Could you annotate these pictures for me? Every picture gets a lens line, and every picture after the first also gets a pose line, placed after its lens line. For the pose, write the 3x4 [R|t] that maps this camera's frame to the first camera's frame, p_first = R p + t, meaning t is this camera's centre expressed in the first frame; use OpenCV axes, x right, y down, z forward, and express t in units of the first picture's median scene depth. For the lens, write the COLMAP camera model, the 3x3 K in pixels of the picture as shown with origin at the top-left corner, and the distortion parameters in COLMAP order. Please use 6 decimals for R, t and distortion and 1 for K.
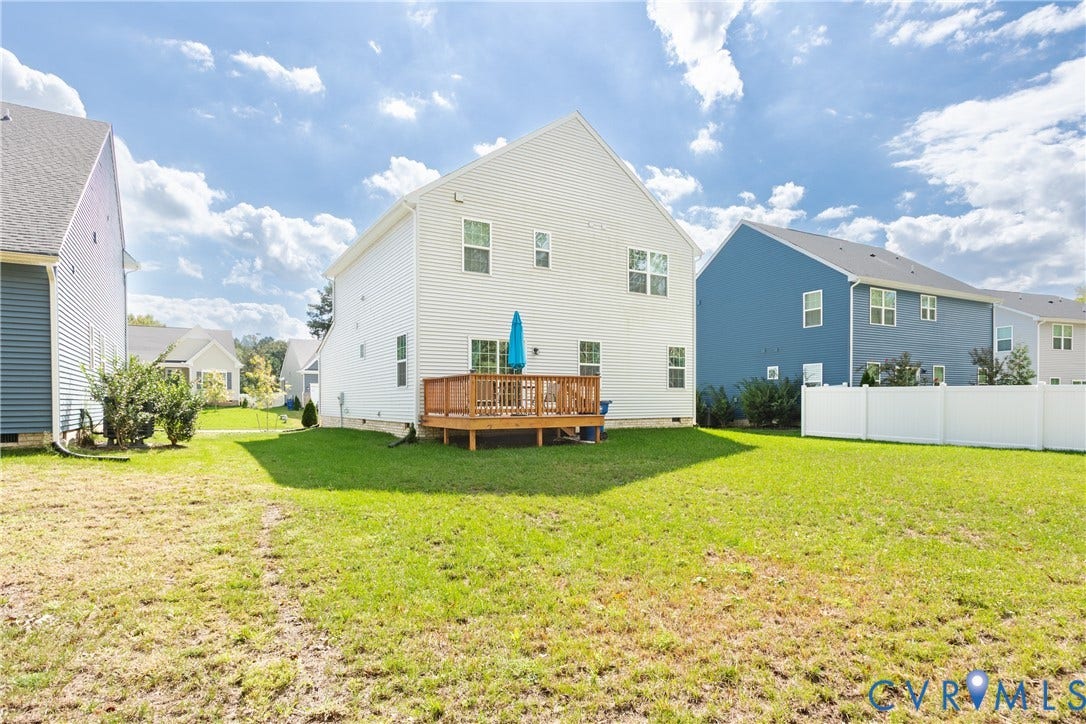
lens RADIAL K [[560.4, 0, 540.6], [0, 560.4, 403.3], [0, 0, 1]] dist [0.001905, 0.000483]
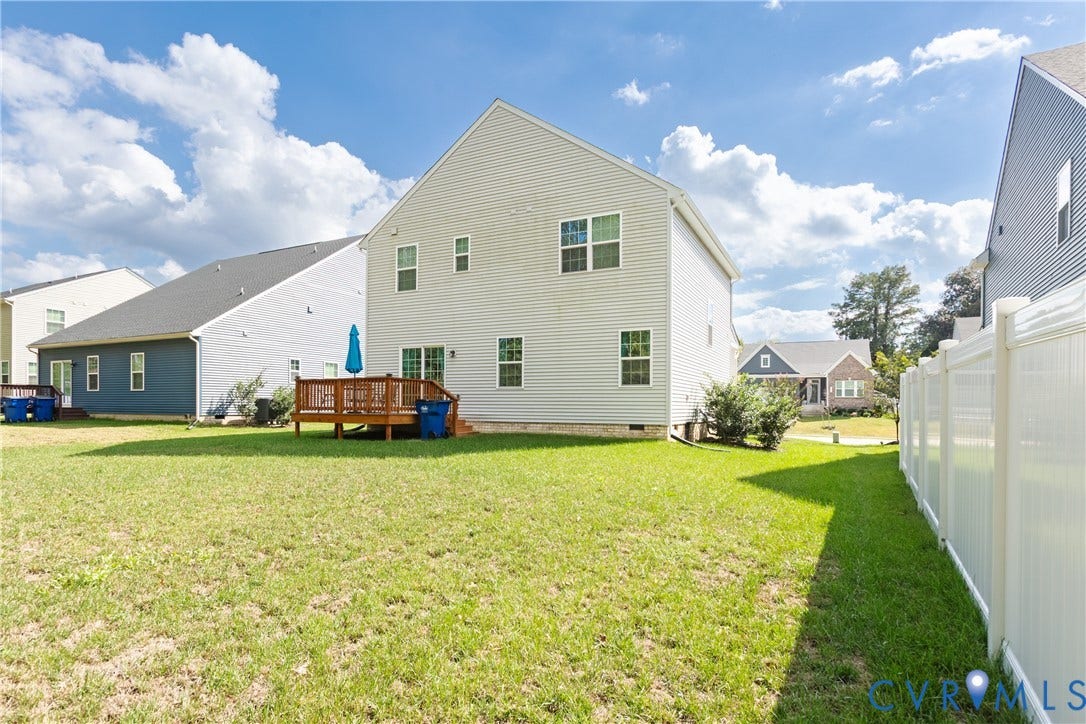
lens RADIAL K [[560.4, 0, 540.6], [0, 560.4, 403.3], [0, 0, 1]] dist [0.001905, 0.000483]
pose [[0.524780, 0.008793, -0.851192, 0.905809], [-0.007698, 0.999955, 0.005584, -0.006790], [0.851203, 0.003622, 0.524824, 0.552296]]
